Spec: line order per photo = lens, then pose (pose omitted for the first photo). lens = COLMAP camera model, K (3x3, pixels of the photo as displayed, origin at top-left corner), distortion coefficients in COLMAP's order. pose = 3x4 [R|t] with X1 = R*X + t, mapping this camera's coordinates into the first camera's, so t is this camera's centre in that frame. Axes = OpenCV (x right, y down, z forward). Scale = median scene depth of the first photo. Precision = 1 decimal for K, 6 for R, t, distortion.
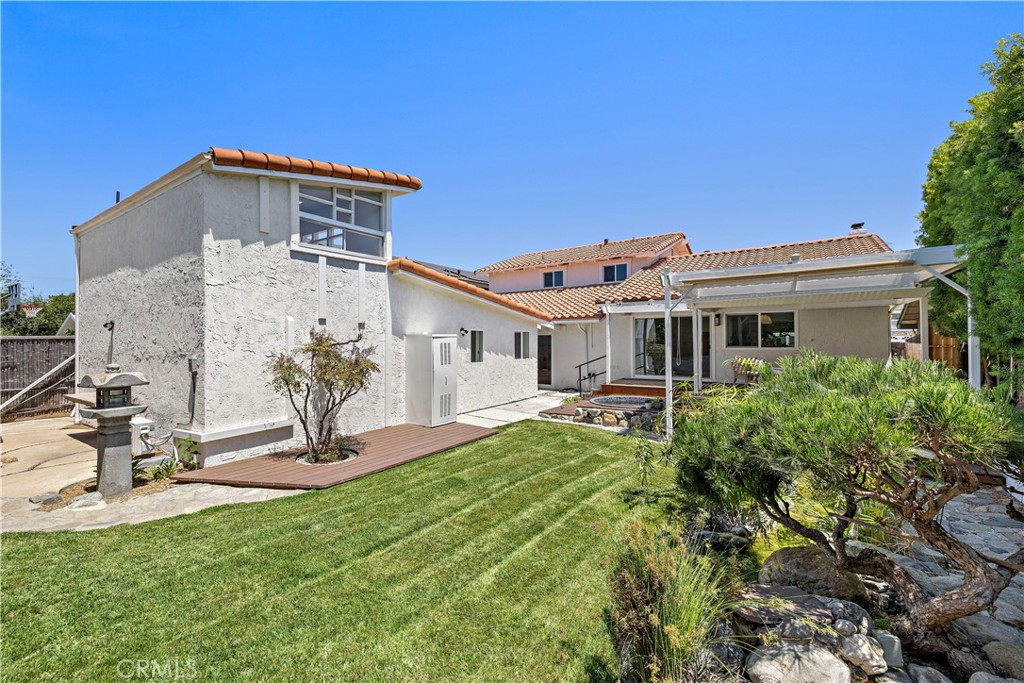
lens RADIAL K [[437.2, 0, 507.3], [0, 437.2, 338.5], [0, 0, 1]] dist [0.004836, 0.000780]
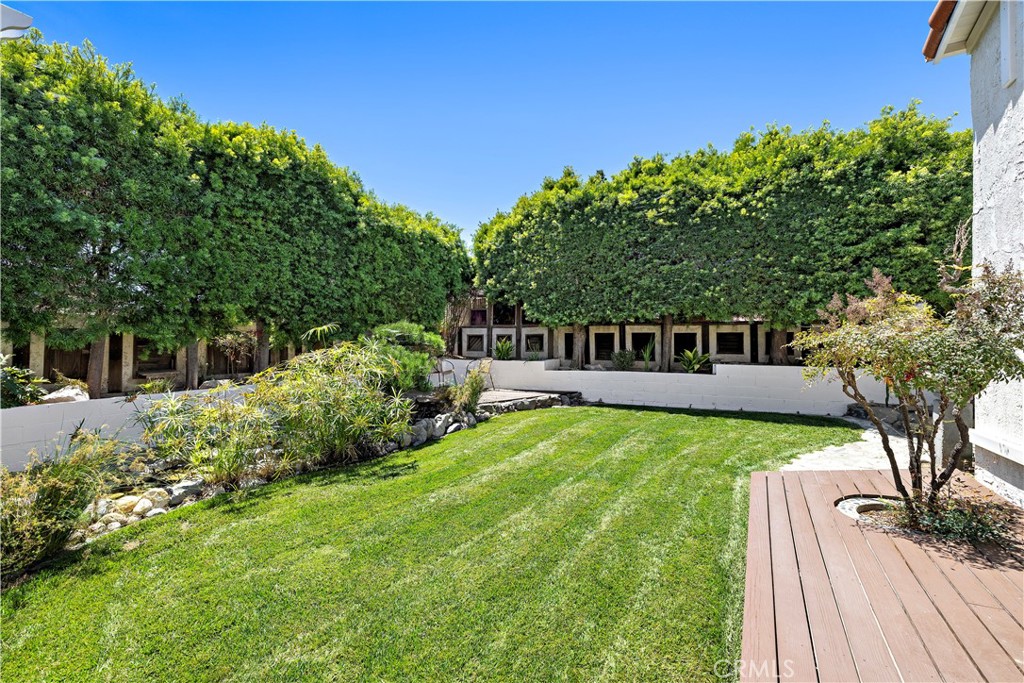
lens RADIAL K [[437.2, 0, 511.0], [0, 437.2, 328.4], [0, 0, 1]] dist [0.004836, 0.000780]
pose [[-0.996749, 0.004130, -0.080464, 0.060725], [0.006599, 0.999515, -0.030449, 0.044182], [0.080299, -0.030881, -0.996292, 1.049455]]
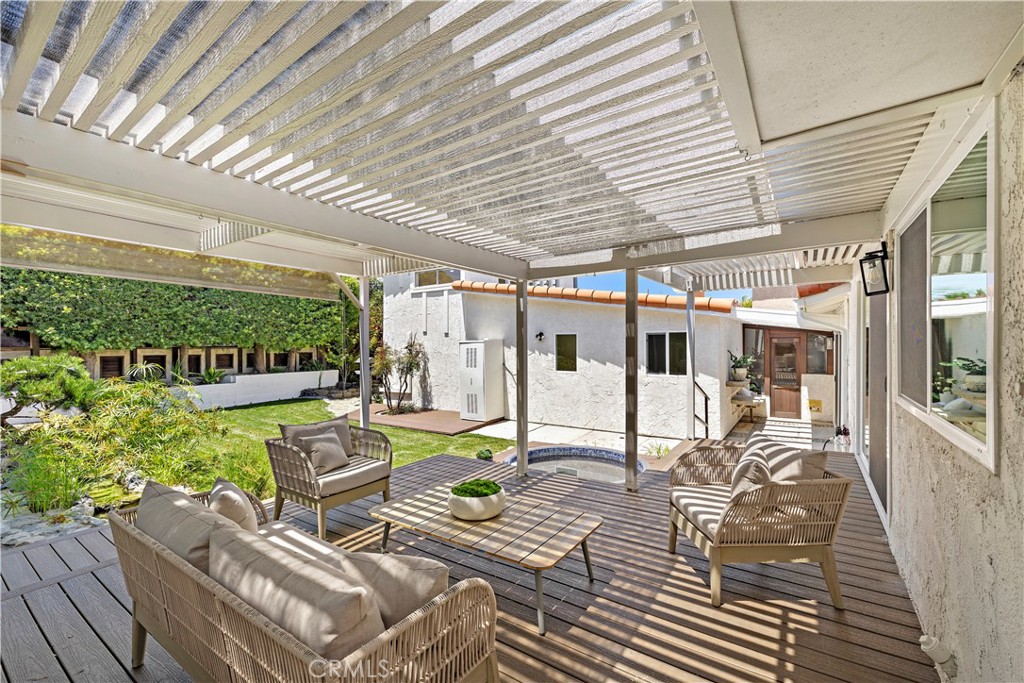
lens RADIAL K [[437.2, 0, 505.9], [0, 437.2, 343.7], [0, 0, 1]] dist [0.004836, 0.000780]
pose [[-0.015078, 0.005828, -0.999869, 0.925862], [0.010606, 0.999928, 0.005669, -0.006016], [0.999830, -0.010519, -0.015139, 1.050505]]
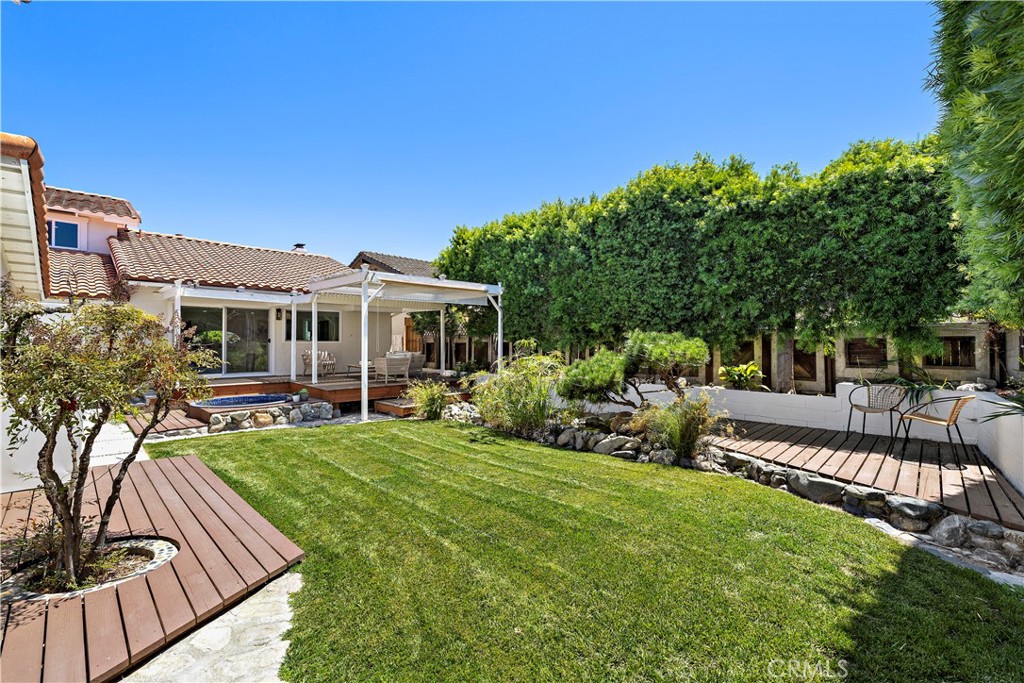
lens RADIAL K [[437.2, 0, 506.8], [0, 437.2, 339.4], [0, 0, 1]] dist [0.004836, 0.000780]
pose [[0.181717, 0.011234, 0.983287, -0.556902], [-0.006366, 0.999927, -0.010248, 0.029436], [-0.983330, -0.004398, 0.181776, 0.359785]]
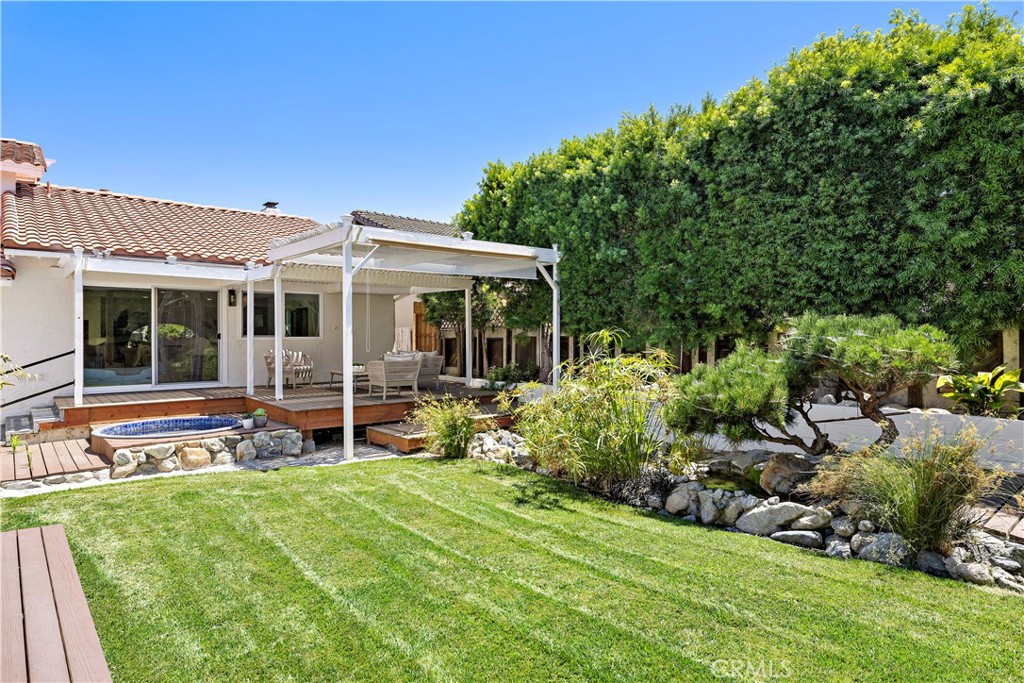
lens RADIAL K [[582.9, 0, 509.5], [0, 582.9, 341.9], [0, 0, 1]] dist [0.004816, 0.001230]
pose [[0.255717, -0.003162, 0.966747, -0.407492], [-0.000634, 0.999994, 0.003438, 0.031485], [-0.966752, -0.001492, 0.255713, 0.410488]]
